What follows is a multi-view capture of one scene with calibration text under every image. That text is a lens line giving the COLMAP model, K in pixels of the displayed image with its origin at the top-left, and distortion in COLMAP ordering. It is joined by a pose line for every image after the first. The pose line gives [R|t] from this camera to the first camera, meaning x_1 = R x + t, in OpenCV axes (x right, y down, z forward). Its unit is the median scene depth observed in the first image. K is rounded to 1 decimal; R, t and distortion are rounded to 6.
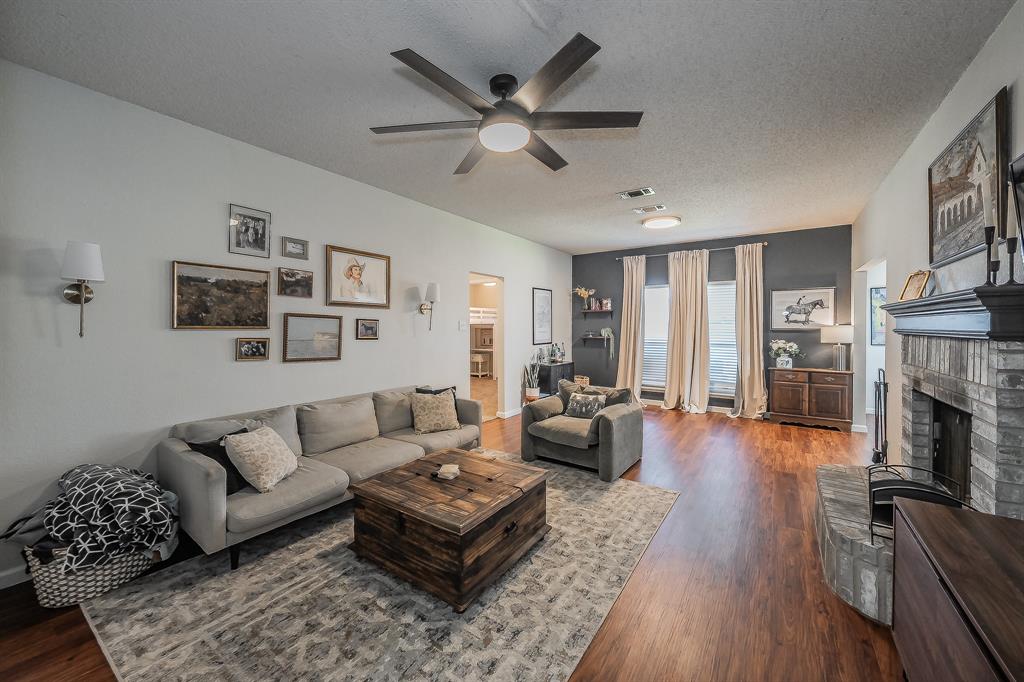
lens RADIAL K [[385.2, 0, 504.7], [0, 385.2, 326.7], [0, 0, 1]] dist [-0.001664, 0.000226]
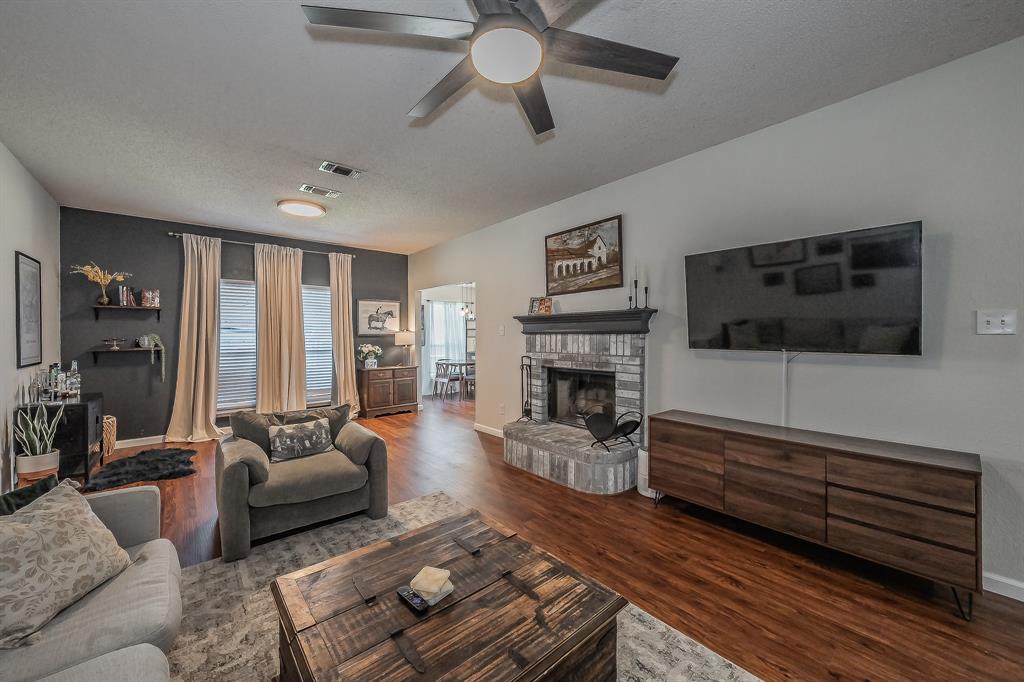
lens RADIAL K [[385.2, 0, 499.9], [0, 385.2, 334.2], [0, 0, 1]] dist [-0.001664, 0.000226]
pose [[0.264370, 0.001310, 0.964420, -0.298838], [0.006197, 0.999976, -0.003057, 0.012199], [-0.964401, 0.006784, 0.264356, 0.354647]]
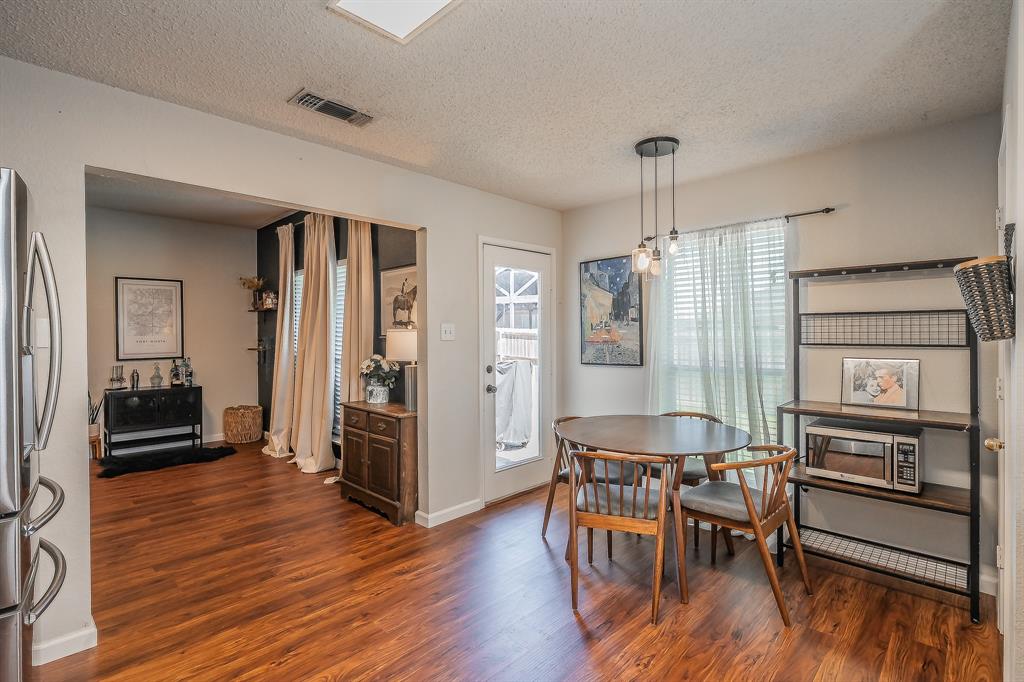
lens RADIAL K [[499.5, 0, 502.6], [0, 499.5, 336.7], [0, 0, 1]] dist [0.000305, -0.000319]
pose [[0.985510, -0.004511, -0.169560, 1.125200], [0.005931, 0.999951, 0.007866, 0.001833], [0.169516, -0.008757, 0.985489, 0.331845]]
